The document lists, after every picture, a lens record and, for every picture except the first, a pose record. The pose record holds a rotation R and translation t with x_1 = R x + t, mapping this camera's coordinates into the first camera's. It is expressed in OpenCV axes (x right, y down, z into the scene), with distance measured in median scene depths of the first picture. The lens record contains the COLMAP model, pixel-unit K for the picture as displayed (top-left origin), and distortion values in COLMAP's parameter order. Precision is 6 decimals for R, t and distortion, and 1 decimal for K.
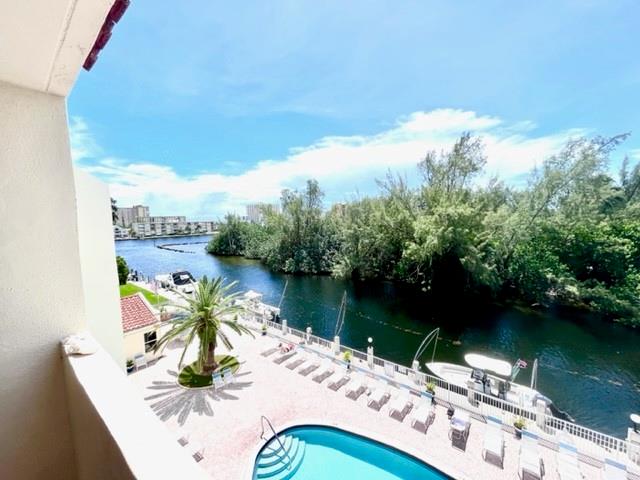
lens RADIAL K [[258.8, 0, 313.8], [0, 258.8, 237.4], [0, 0, 1]] dist [0.003993, -0.002121]
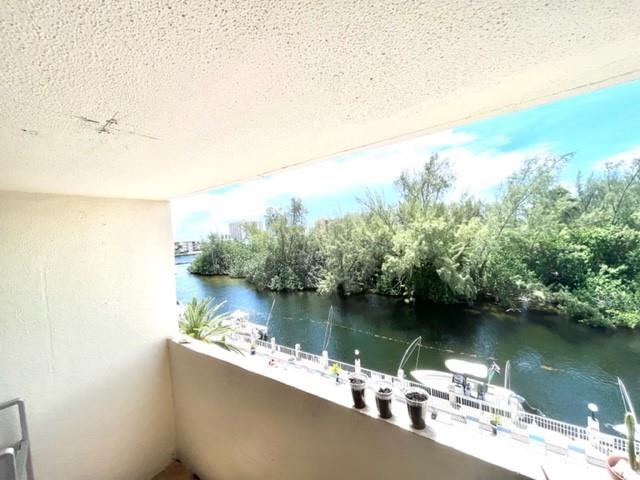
lens RADIAL K [[258.8, 0, 315.2], [0, 258.8, 239.1], [0, 0, 1]] dist [0.003993, -0.002121]
pose [[0.997194, -0.031654, 0.067834, -0.002936], [0.035266, 0.997986, -0.052722, -0.003939], [-0.066028, 0.054967, 0.996303, -0.024095]]
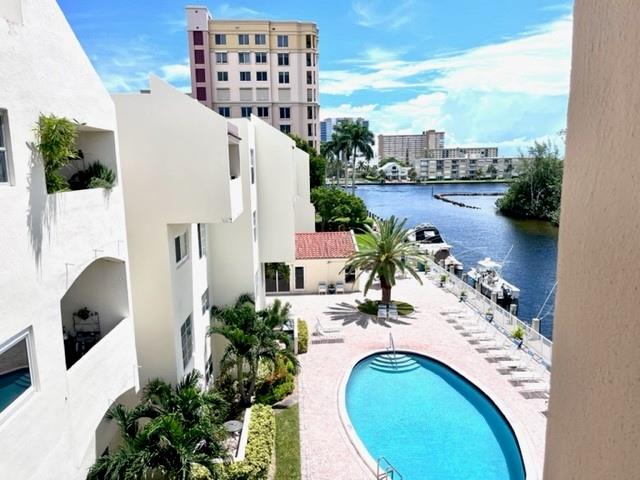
lens RADIAL K [[482.4, 0, 322.4], [0, 482.4, 248.2], [0, 0, 1]] dist [0.070233, -0.090651]
pose [[0.680932, 0.142884, -0.718273, 0.312902], [-0.052148, 0.987753, 0.147055, 0.001630], [0.730488, -0.062678, 0.680044, -0.194125]]
